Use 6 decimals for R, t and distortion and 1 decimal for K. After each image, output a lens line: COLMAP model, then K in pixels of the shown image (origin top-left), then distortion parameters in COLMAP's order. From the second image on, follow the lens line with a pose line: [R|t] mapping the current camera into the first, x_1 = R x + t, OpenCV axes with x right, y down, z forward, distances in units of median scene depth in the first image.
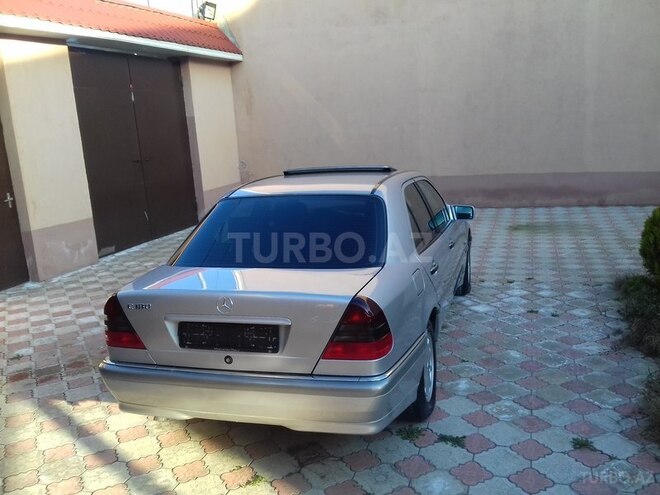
lens RADIAL K [[619.8, 0, 338.9], [0, 619.8, 245.2], [0, 0, 1]] dist [0.117167, -0.218234]
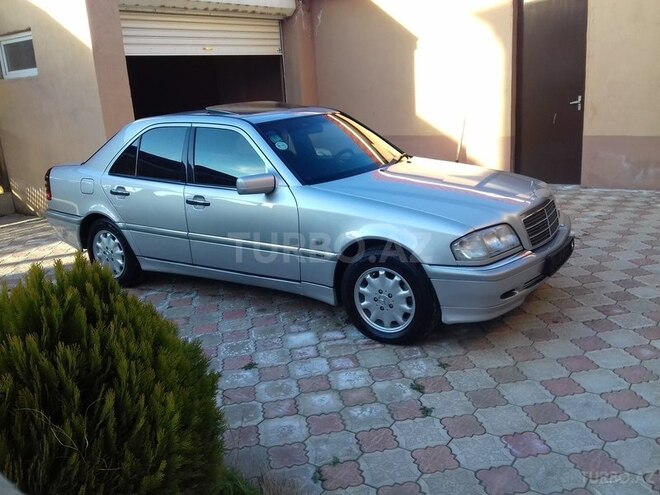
lens RADIAL K [[620.9, 0, 320.2], [0, 620.9, 247.8], [0, 0, 1]] dist [0.113345, -0.001230]
pose [[-0.337543, 0.315018, -0.887033, 1.000412], [-0.094469, 0.926245, 0.364892, -0.305243], [0.936558, 0.206964, -0.282888, 1.495735]]
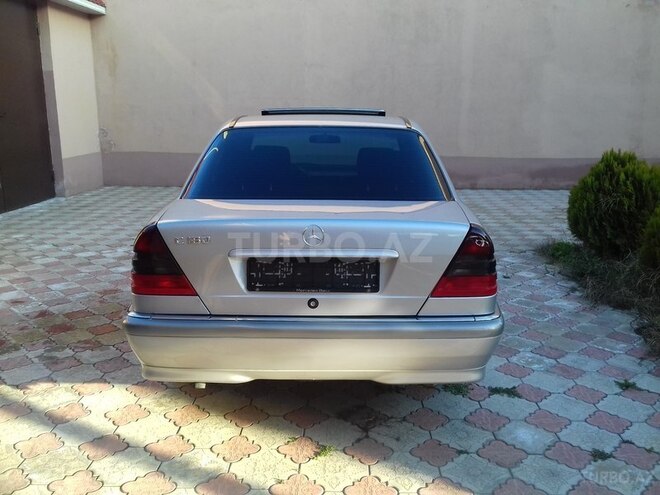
lens RADIAL K [[619.8, 0, 338.9], [0, 619.8, 245.2], [0, 0, 1]] dist [0.117167, -0.218234]
pose [[0.955509, 0.000847, 0.294960, -0.254364], [-0.001785, 0.999994, 0.002913, 0.068895], [-0.294956, -0.003310, 0.955505, 0.137662]]
